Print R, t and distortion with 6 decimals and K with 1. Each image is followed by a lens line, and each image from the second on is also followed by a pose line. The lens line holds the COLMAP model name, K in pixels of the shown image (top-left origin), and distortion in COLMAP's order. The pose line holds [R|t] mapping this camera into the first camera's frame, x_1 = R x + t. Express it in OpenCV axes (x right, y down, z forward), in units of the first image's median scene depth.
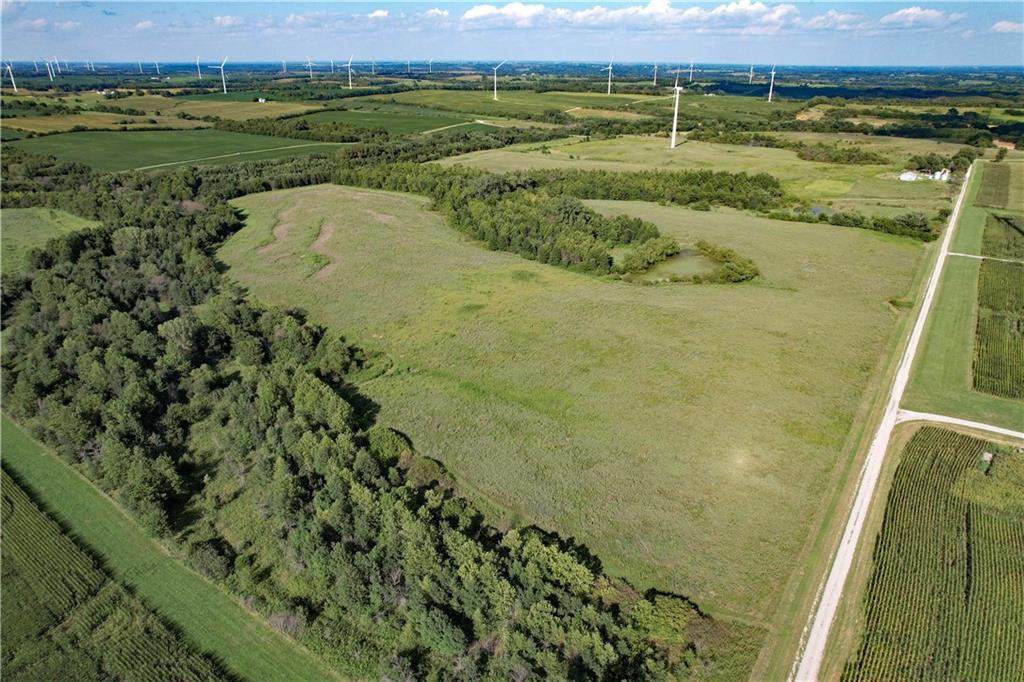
lens RADIAL K [[653.9, 0, 509.2], [0, 653.9, 342.5], [0, 0, 1]] dist [-0.080746, 0.072134]
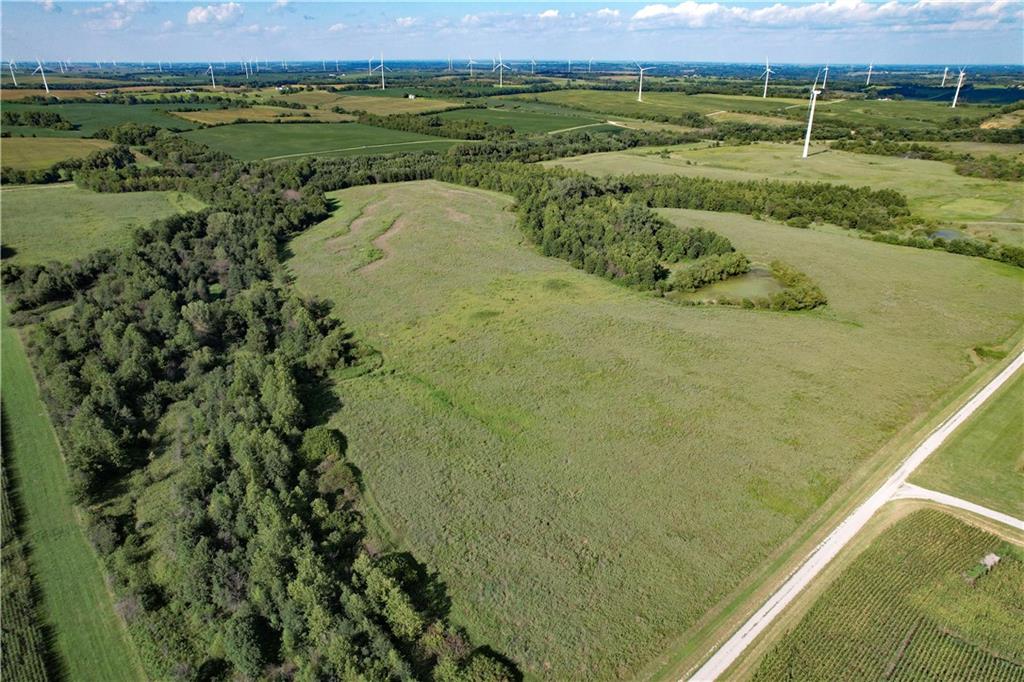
lens RADIAL K [[653.9, 0, 509.2], [0, 653.9, 342.5], [0, 0, 1]] dist [-0.080746, 0.072134]
pose [[0.971619, 0.094115, -0.217023, 0.126379], [-0.094048, 0.995511, 0.010657, -0.016452], [0.217052, 0.010056, 0.976108, 0.038303]]
